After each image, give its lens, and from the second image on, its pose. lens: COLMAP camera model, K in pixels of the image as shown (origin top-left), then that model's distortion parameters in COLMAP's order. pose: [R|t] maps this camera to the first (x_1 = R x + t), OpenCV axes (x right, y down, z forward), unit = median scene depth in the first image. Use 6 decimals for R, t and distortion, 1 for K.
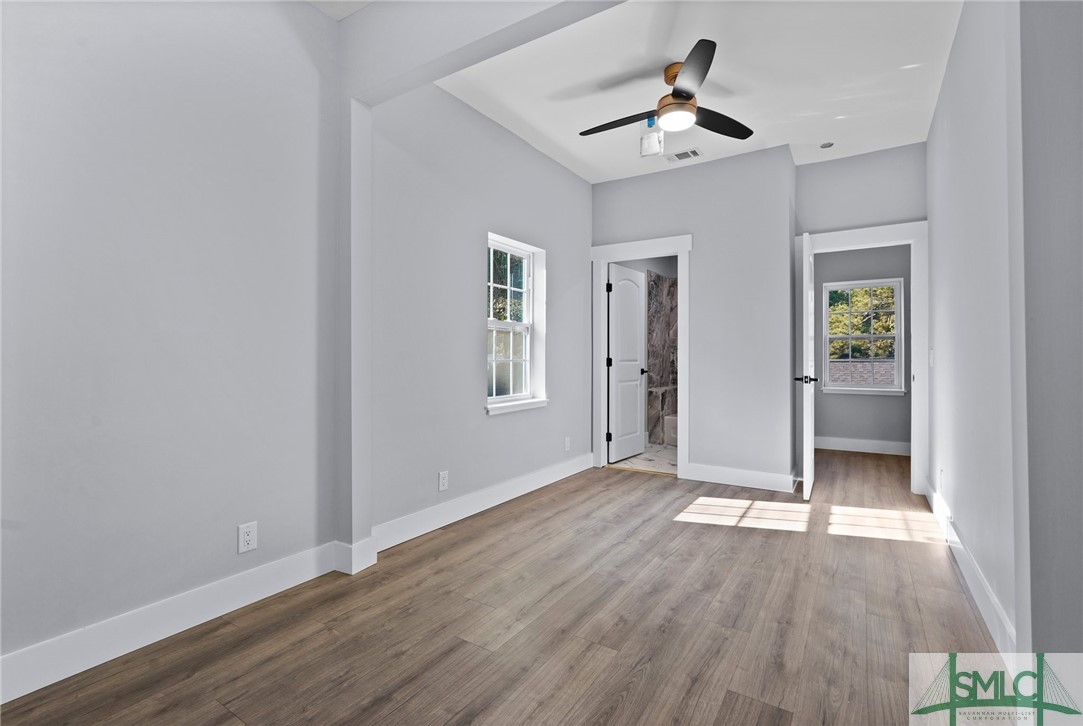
lens RADIAL K [[487.6, 0, 552.2], [0, 487.6, 360.1], [0, 0, 1]] dist [-0.008309, 0.004155]
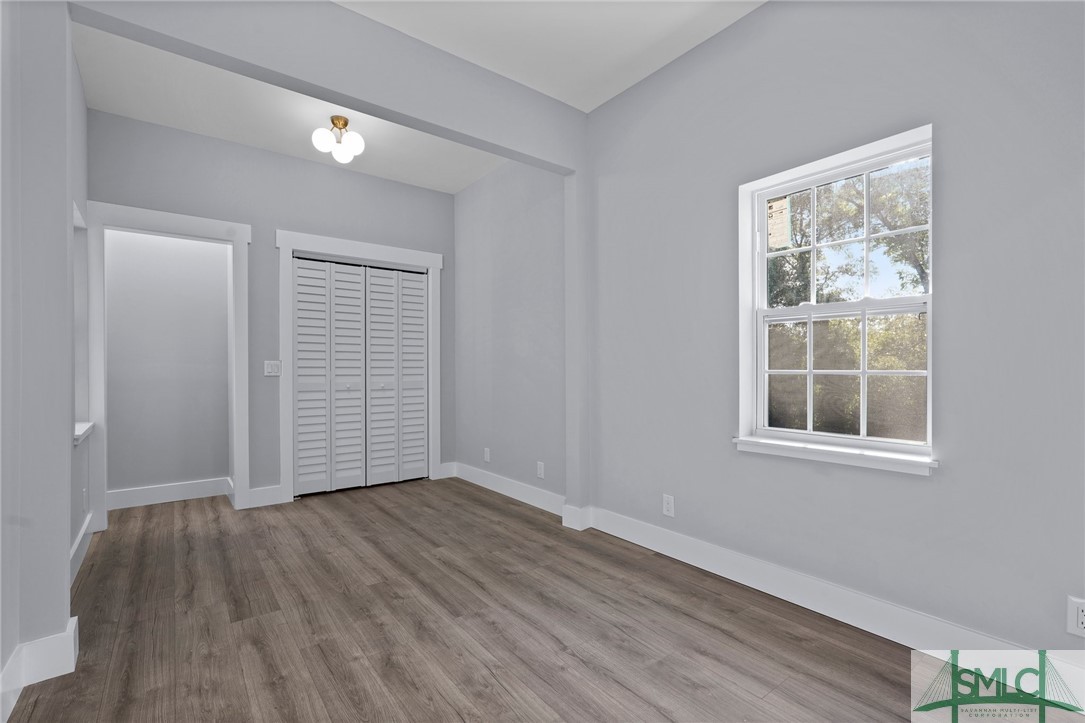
lens RADIAL K [[488.5, 0, 539.4], [0, 488.5, 372.7], [0, 0, 1]] dist [-0.008309, 0.004155]
pose [[-0.351655, 0.006454, -0.936107, 0.953952], [-0.000936, 0.999973, 0.007246, -0.005351], [0.936129, 0.003424, -0.351640, 1.485469]]
